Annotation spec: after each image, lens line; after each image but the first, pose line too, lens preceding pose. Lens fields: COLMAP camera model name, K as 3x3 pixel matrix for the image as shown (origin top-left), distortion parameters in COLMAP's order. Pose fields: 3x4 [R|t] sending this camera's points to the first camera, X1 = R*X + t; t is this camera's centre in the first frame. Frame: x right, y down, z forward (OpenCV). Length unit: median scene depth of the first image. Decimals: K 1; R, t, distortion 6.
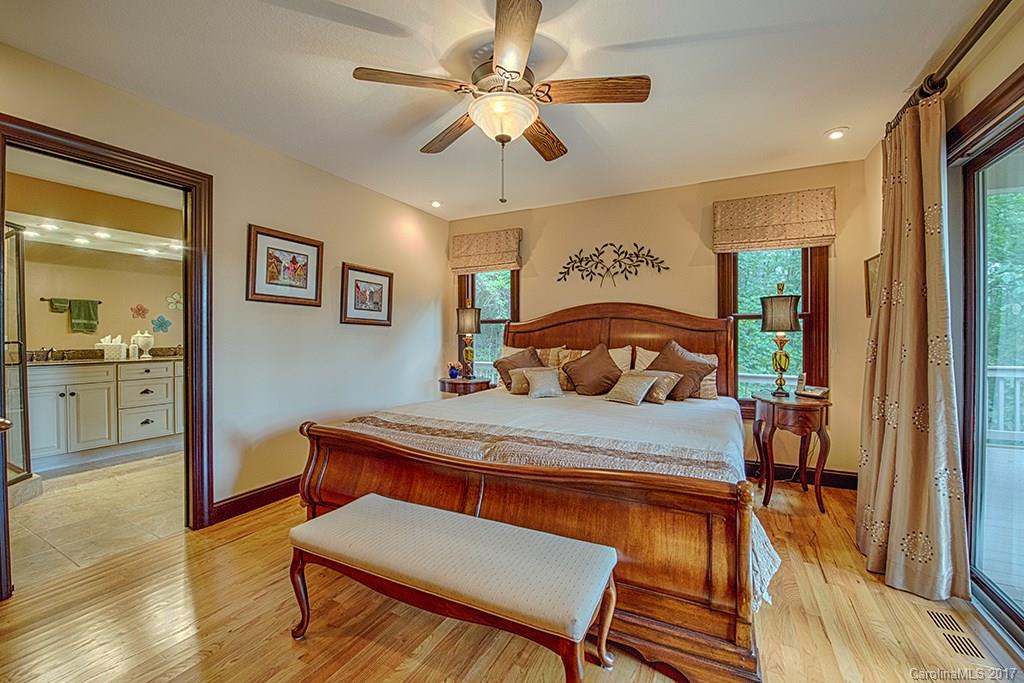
lens RADIAL K [[411.7, 0, 508.3], [0, 411.7, 341.4], [0, 0, 1]] dist [-0.029532, 0.000045]
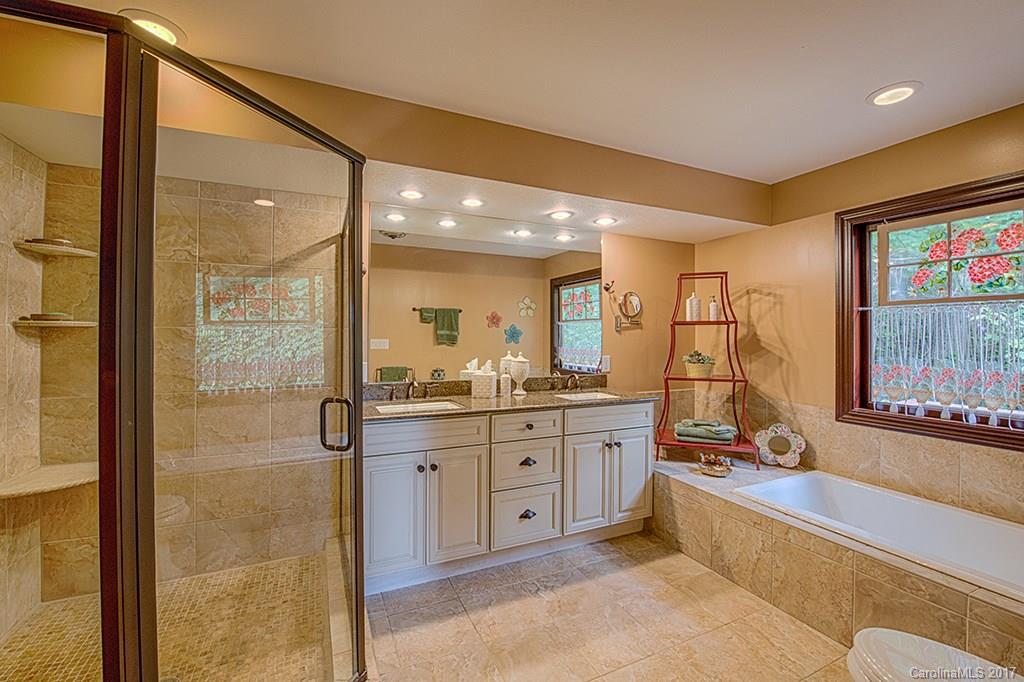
lens RADIAL K [[411.7, 0, 508.3], [0, 411.7, 340.9], [0, 0, 1]] dist [-0.029532, 0.000045]
pose [[0.787217, 0.012068, -0.616559, -0.147374], [-0.014316, 0.999897, 0.001293, -0.013121], [0.616510, 0.007809, 0.787308, 0.135680]]
